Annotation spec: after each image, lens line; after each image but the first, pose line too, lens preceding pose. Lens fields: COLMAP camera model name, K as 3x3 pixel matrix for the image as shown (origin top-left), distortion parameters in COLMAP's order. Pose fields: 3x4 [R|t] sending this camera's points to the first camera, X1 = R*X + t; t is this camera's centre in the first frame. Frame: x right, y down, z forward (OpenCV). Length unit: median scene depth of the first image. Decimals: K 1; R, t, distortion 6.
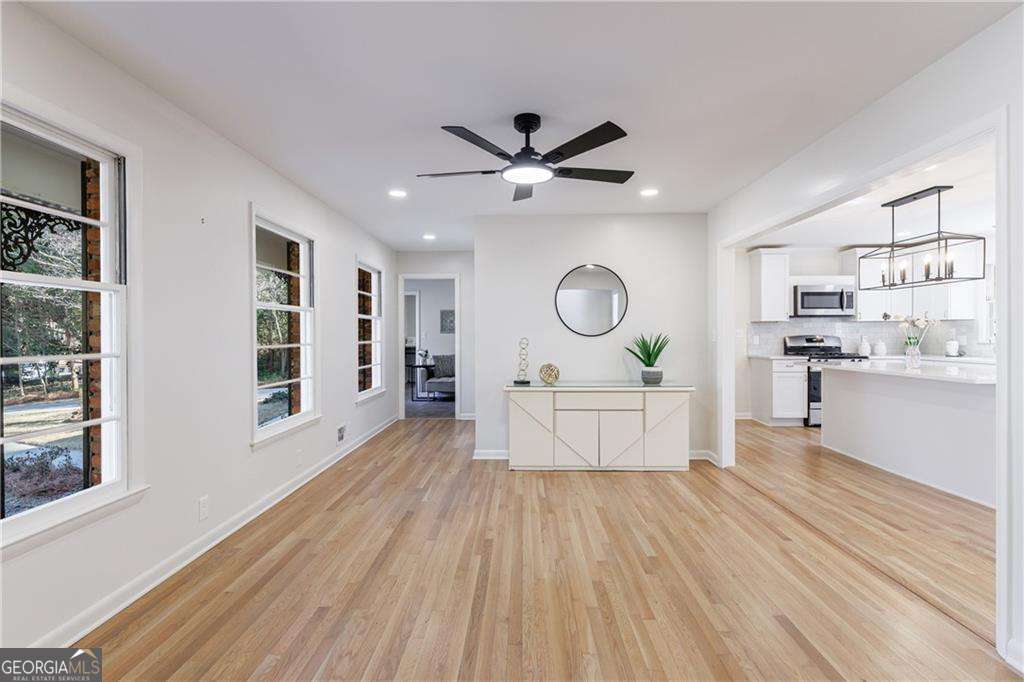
lens RADIAL K [[505.1, 0, 512.0], [0, 505.1, 341.0], [0, 0, 1]] dist [0.014805, -0.013879]
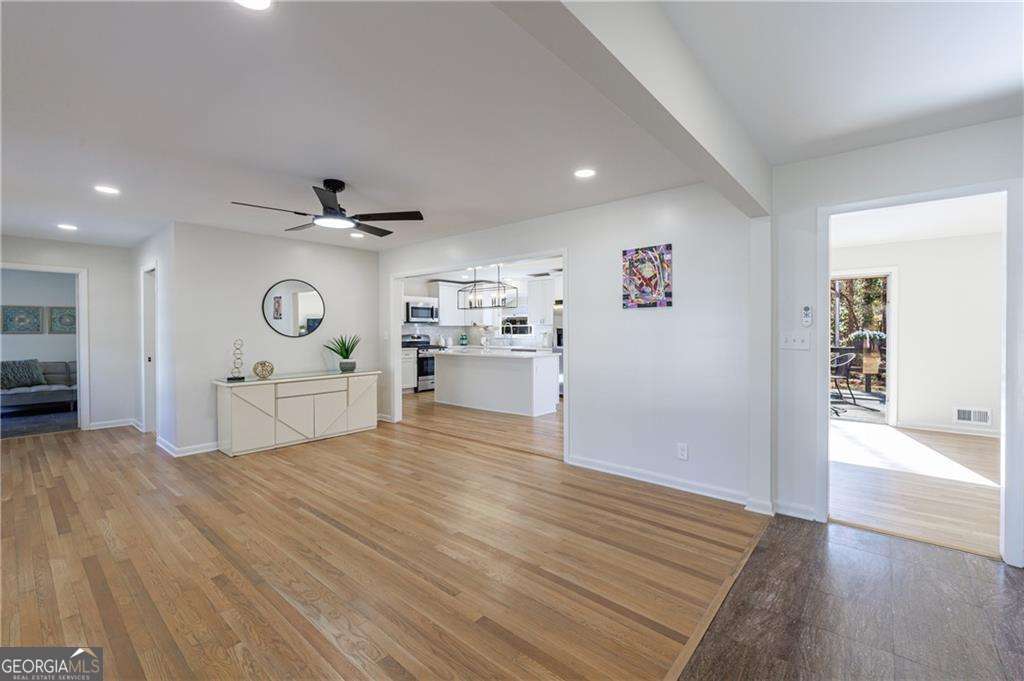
lens RADIAL K [[442.3, 0, 466.5], [0, 442.3, 335.5], [0, 0, 1]] dist [-0.008313, -0.000393]
pose [[0.677935, -0.010138, 0.735052, -0.383653], [0.014007, 0.999902, 0.000872, -0.008577], [-0.734988, 0.009704, 0.678011, -0.054055]]
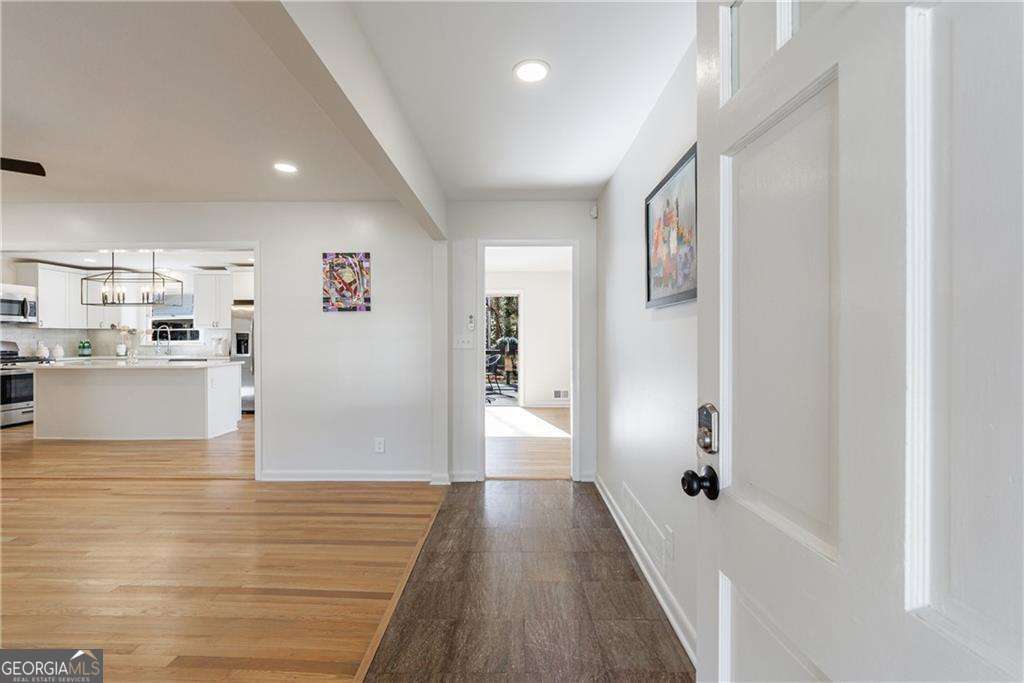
lens RADIAL K [[488.0, 0, 512.0], [0, 488.0, 341.5], [0, 0, 1]] dist [-0.001905, -0.000286]
pose [[-0.002162, -0.002829, 0.999994, -0.478101], [0.013951, 0.999899, 0.002859, 0.003165], [-0.999900, 0.013957, -0.002122, -0.057594]]
